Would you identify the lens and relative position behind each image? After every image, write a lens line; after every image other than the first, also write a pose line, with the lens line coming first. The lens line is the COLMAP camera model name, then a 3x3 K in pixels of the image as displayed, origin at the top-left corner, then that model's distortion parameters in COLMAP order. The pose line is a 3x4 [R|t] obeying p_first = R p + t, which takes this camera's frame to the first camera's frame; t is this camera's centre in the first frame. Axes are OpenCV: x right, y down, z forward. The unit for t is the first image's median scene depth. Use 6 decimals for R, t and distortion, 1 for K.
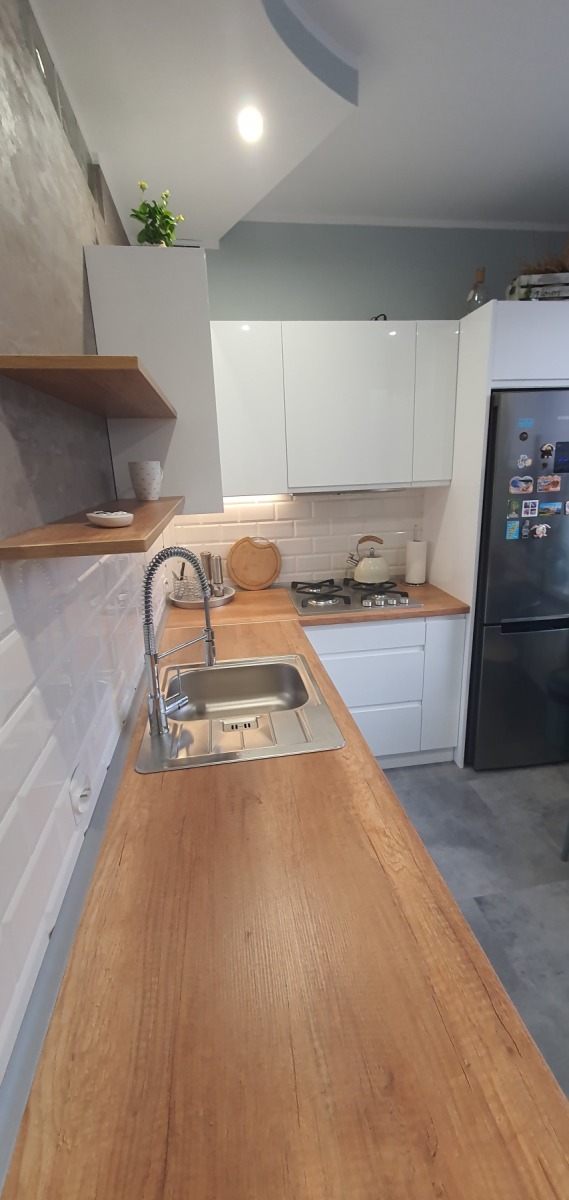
lens RADIAL K [[483.1, 0, 298.7], [0, 483.1, 599.7], [0, 0, 1]] dist [0.000943, -0.002570]
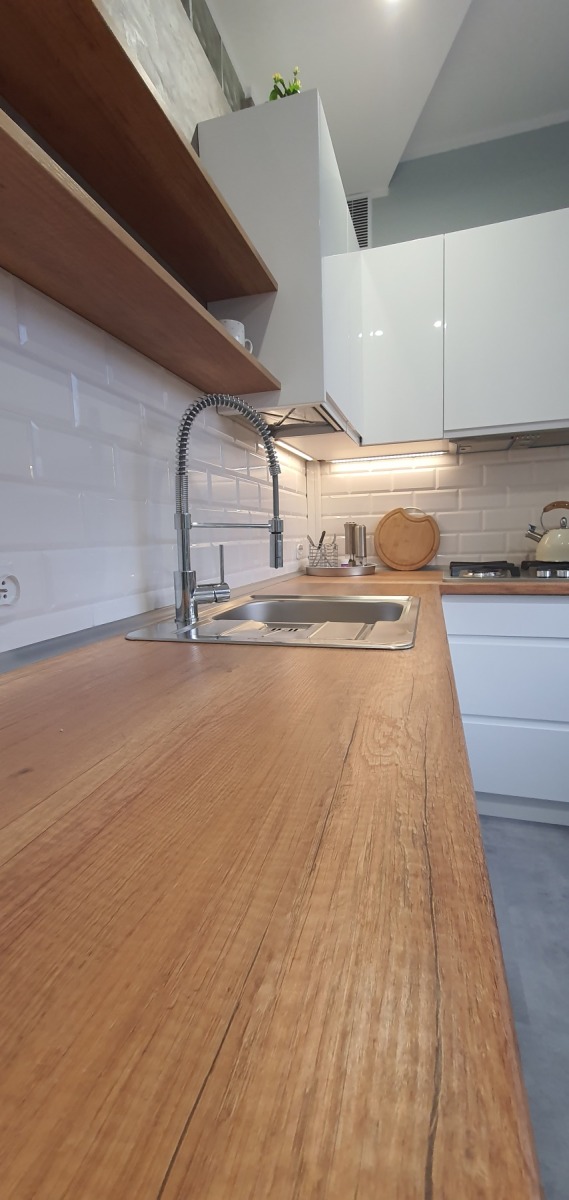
lens RADIAL K [[483.1, 0, 297.5], [0, 483.1, 599.2], [0, 0, 1]] dist [0.000943, -0.002570]
pose [[0.905417, 0.060389, -0.420207, 0.127083], [-0.116703, 0.987101, -0.109602, 0.186633], [0.408168, 0.148275, 0.900785, 0.219208]]
